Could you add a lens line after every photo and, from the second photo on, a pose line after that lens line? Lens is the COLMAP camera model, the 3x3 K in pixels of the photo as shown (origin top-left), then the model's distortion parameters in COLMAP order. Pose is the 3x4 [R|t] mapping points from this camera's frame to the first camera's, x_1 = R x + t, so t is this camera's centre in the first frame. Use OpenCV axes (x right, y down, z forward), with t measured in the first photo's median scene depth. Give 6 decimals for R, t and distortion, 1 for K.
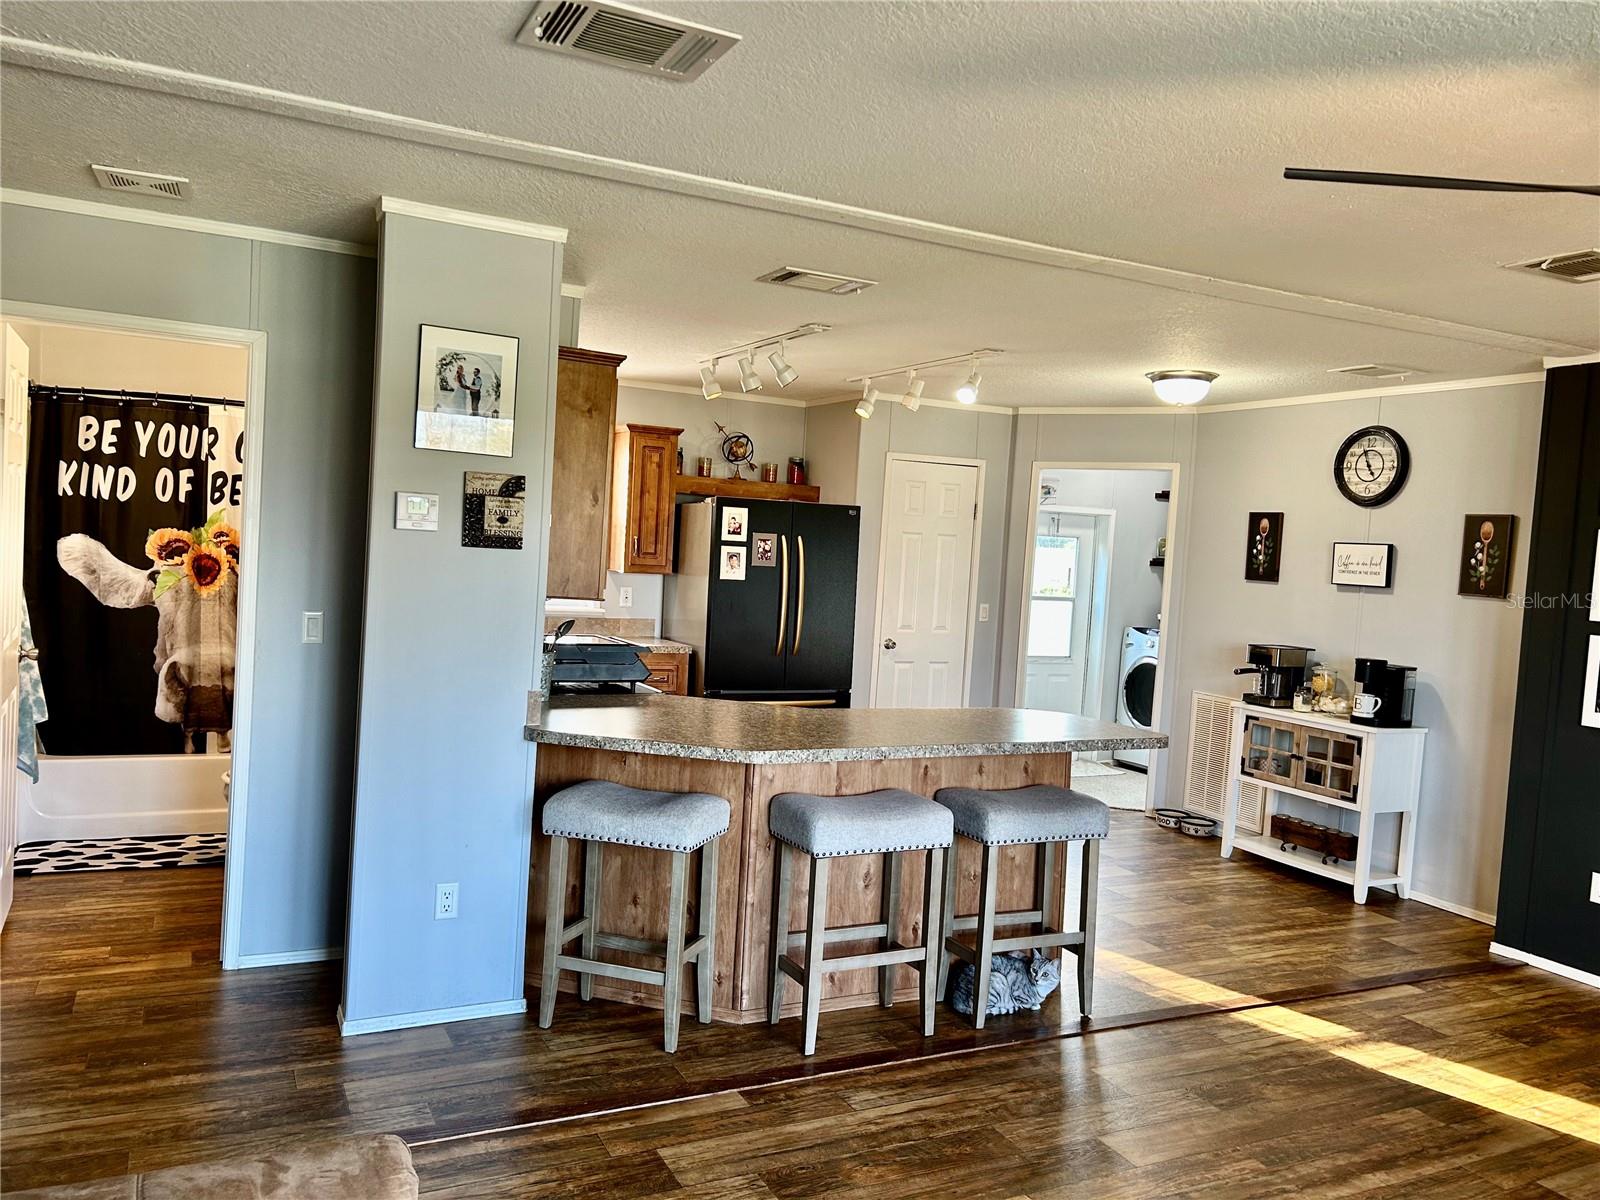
lens RADIAL K [[1199.8, 0, 800.7], [0, 1199.8, 614.9], [0, 0, 1]] dist [0.059357, -0.066501]
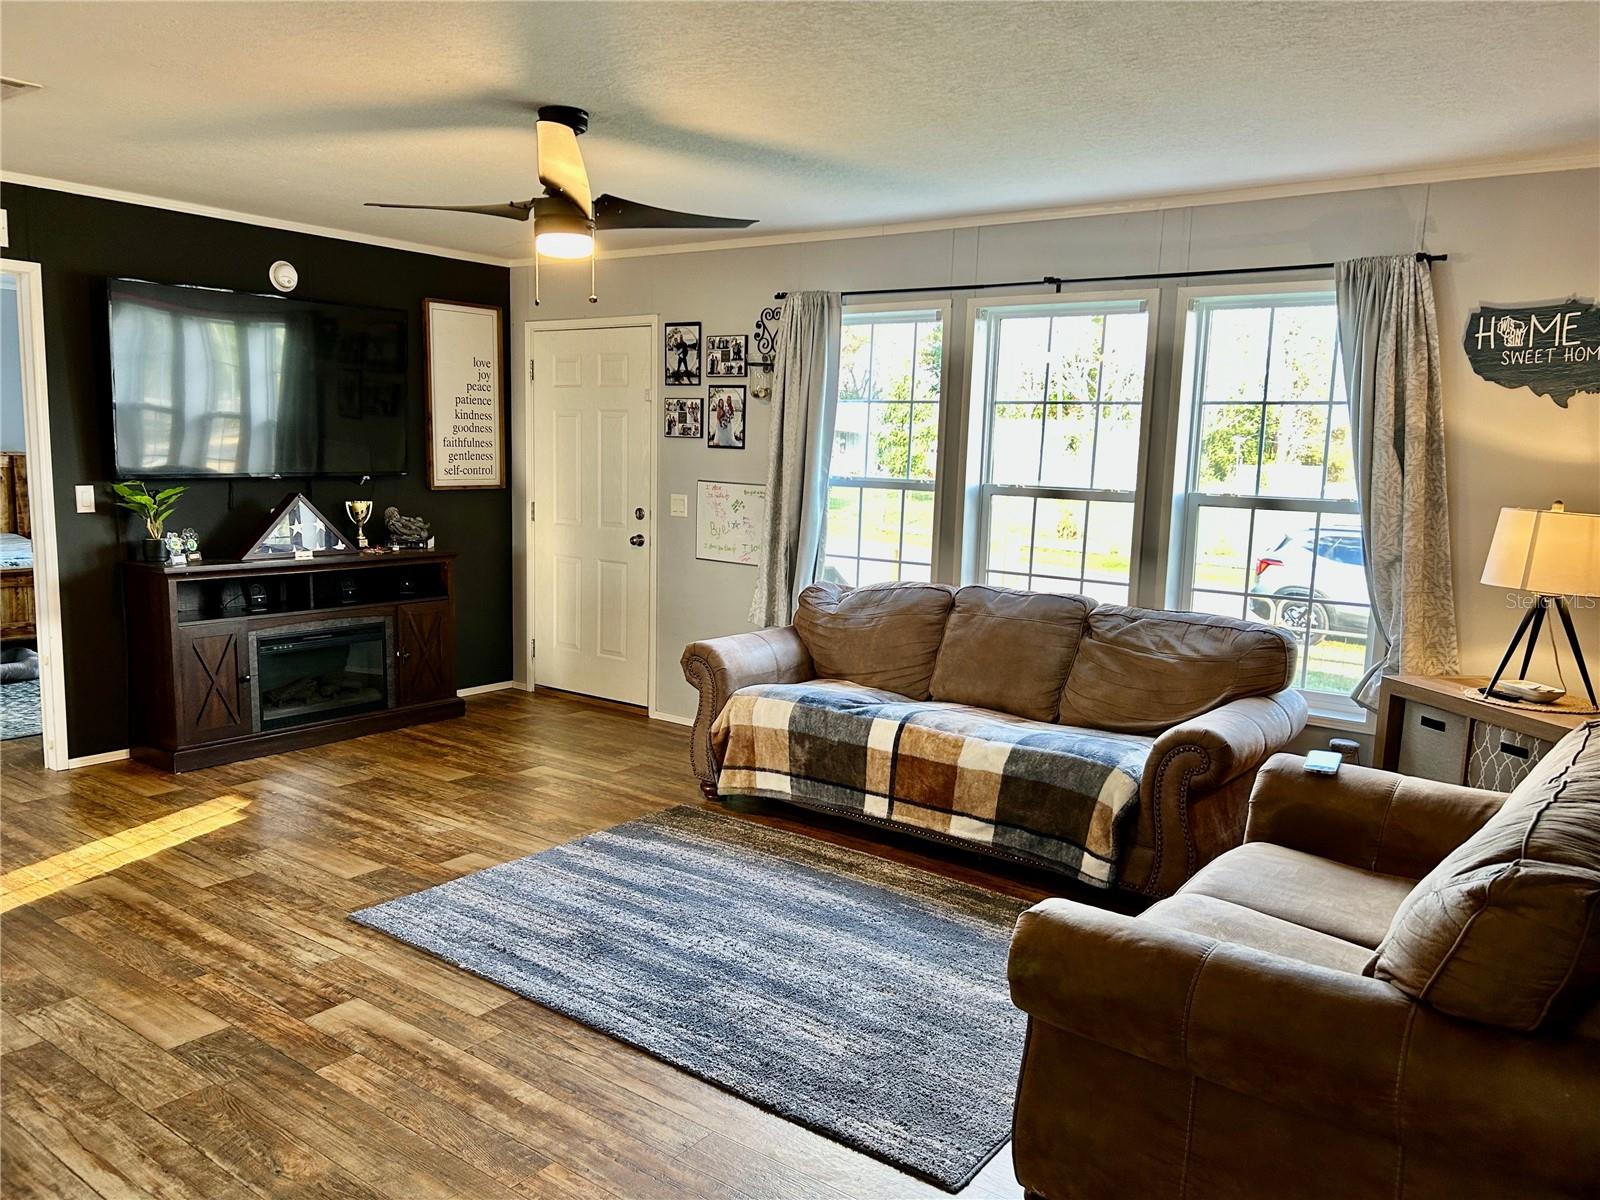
lens RADIAL K [[1199.8, 0, 783.5], [0, 1199.8, 604.7], [0, 0, 1]] dist [0.059357, -0.066501]
pose [[-0.441917, -0.187219, 0.877302, -0.396824], [0.001076, 0.977868, 0.209222, -0.045948], [-0.897055, 0.093403, -0.431935, 0.547720]]
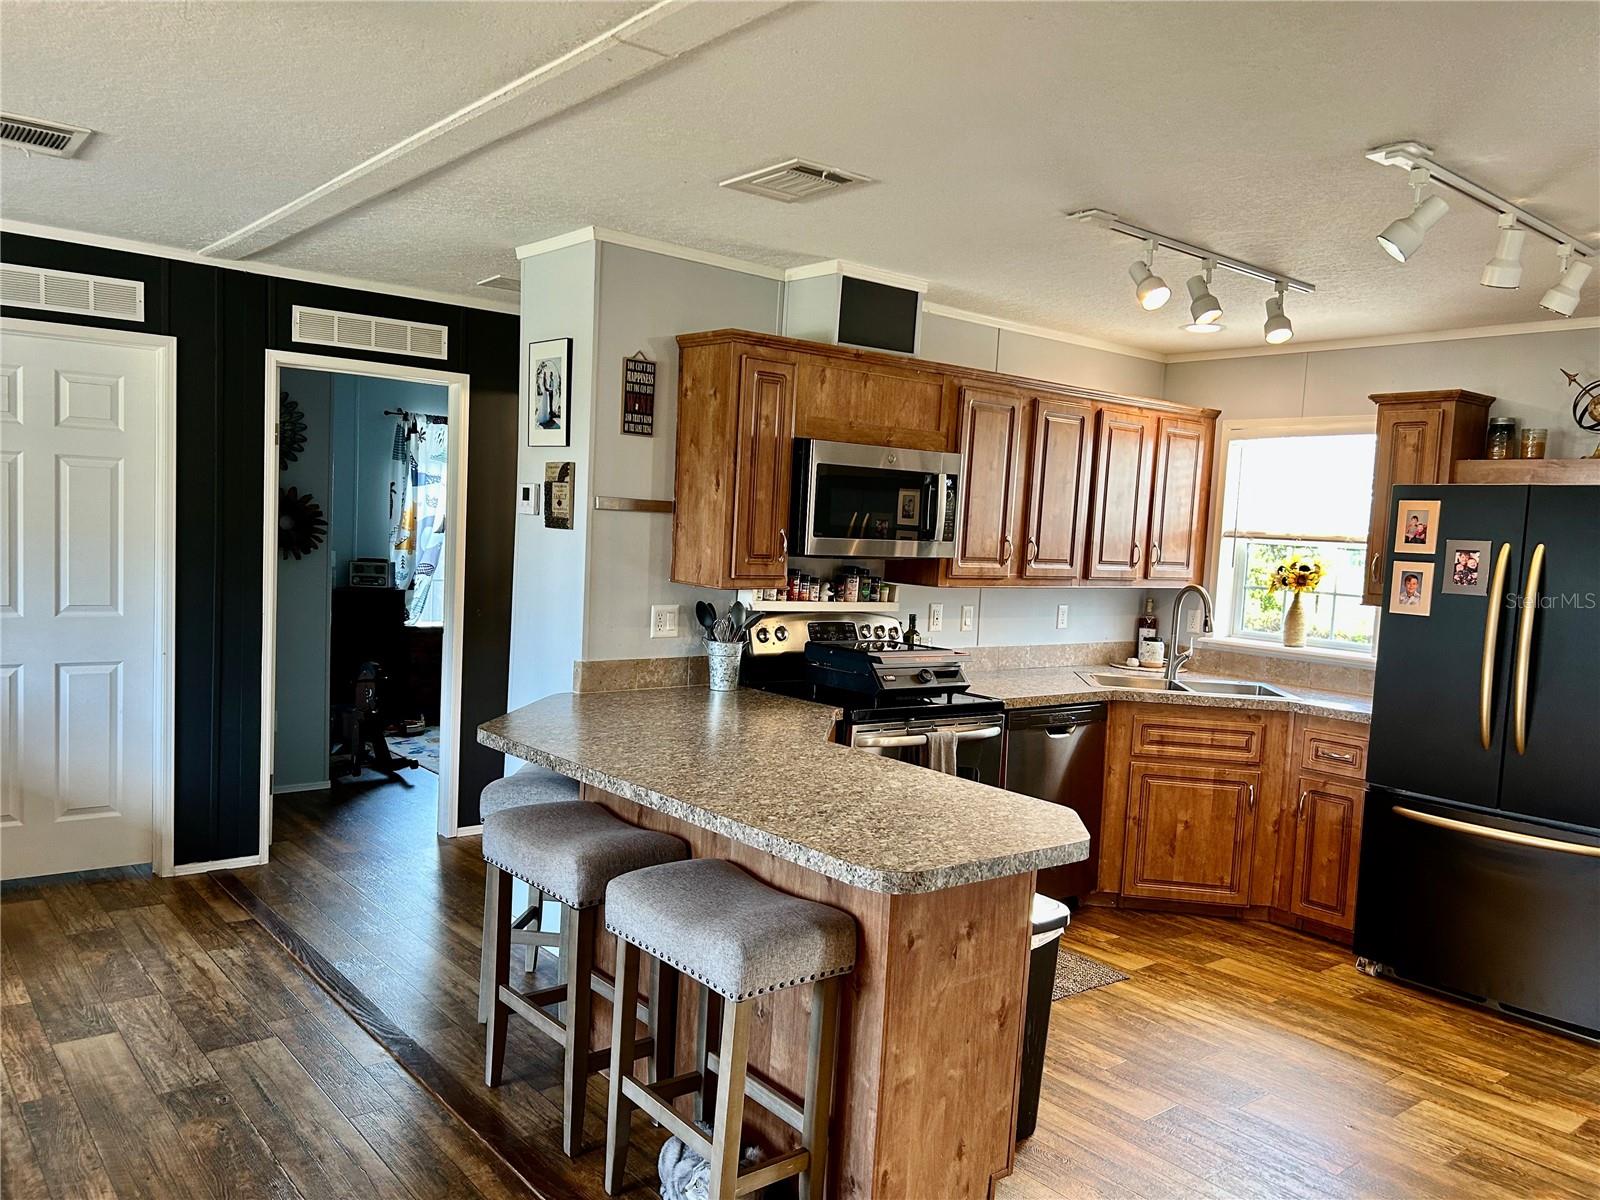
lens RADIAL K [[1199.8, 0, 798.1], [0, 1199.8, 616.9], [0, 0, 1]] dist [0.059357, -0.066501]
pose [[0.225144, 0.030199, -0.973857, 0.589186], [-0.095756, 0.995367, 0.008729, -0.003227], [0.969609, 0.091287, 0.226992, 0.642140]]
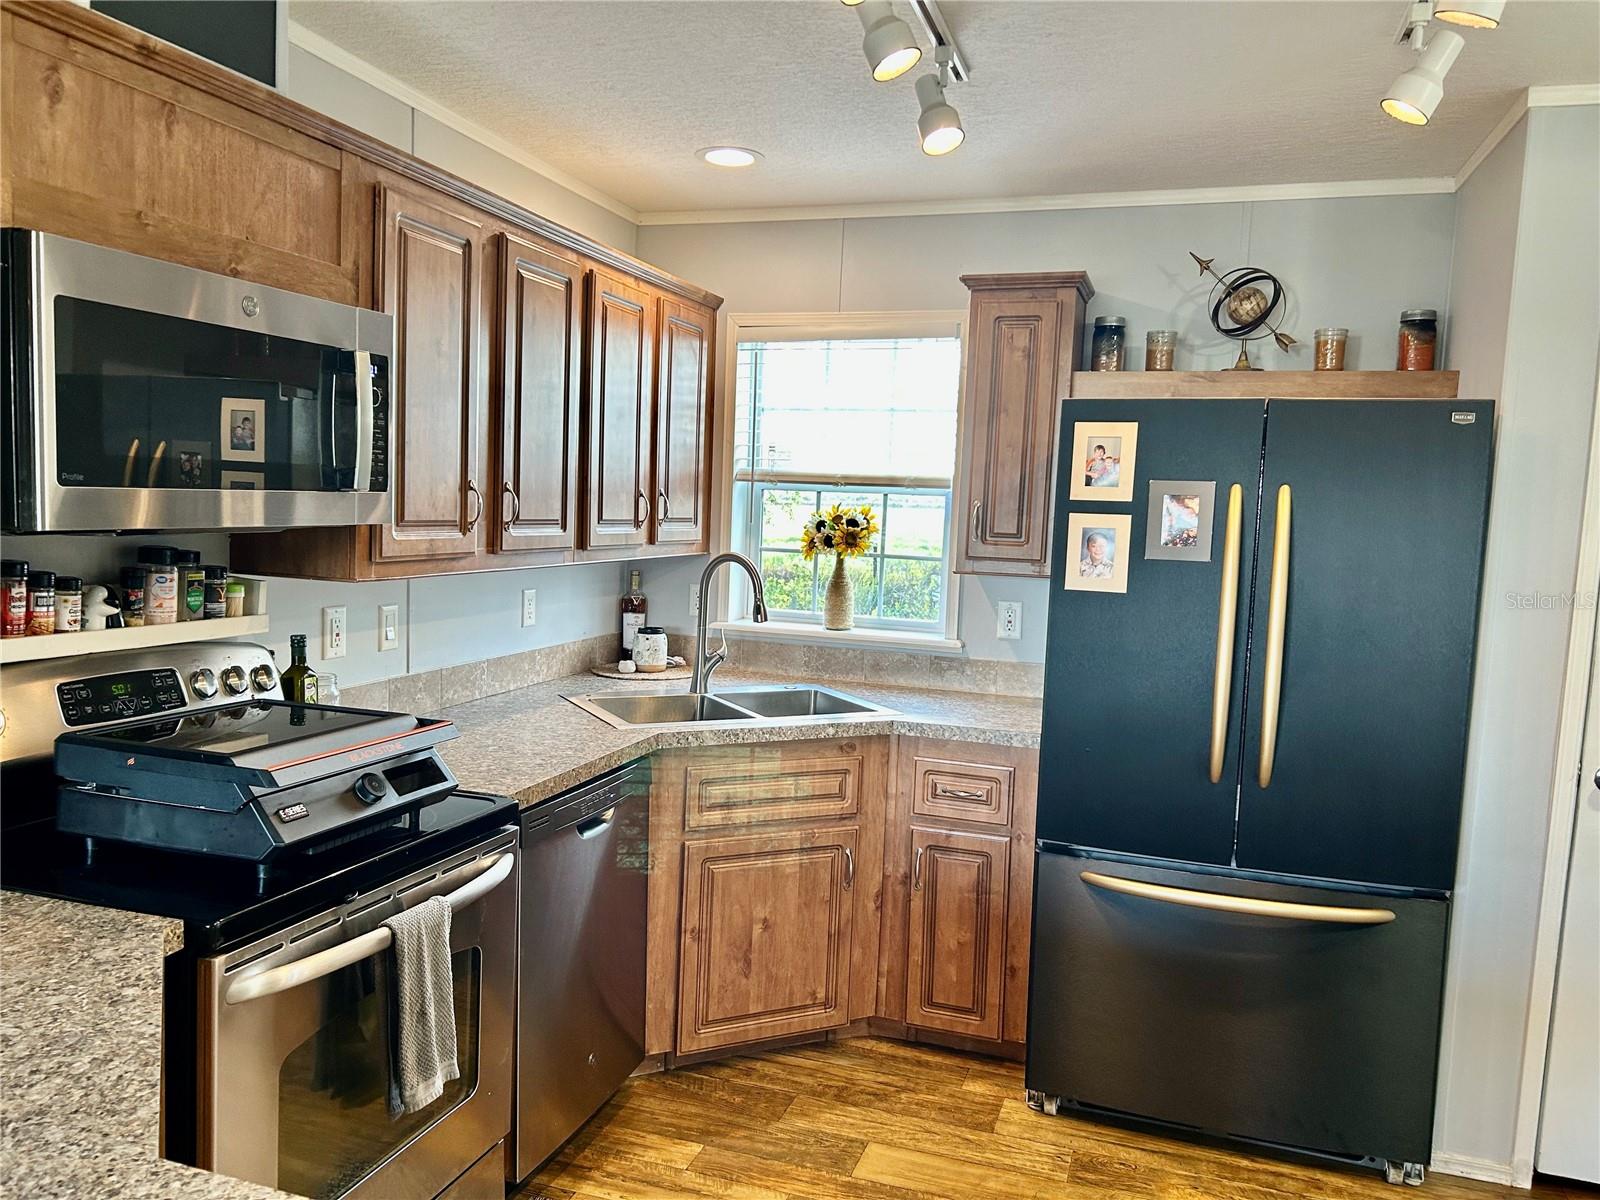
lens RADIAL K [[1199.8, 0, 788.4], [0, 1199.8, 614.6], [0, 0, 1]] dist [0.059357, -0.066501]
pose [[0.707048, 0.038384, -0.706123, 0.203204], [-0.040491, 0.999085, 0.013765, -0.026769], [0.706006, 0.018859, 0.707955, 0.731728]]
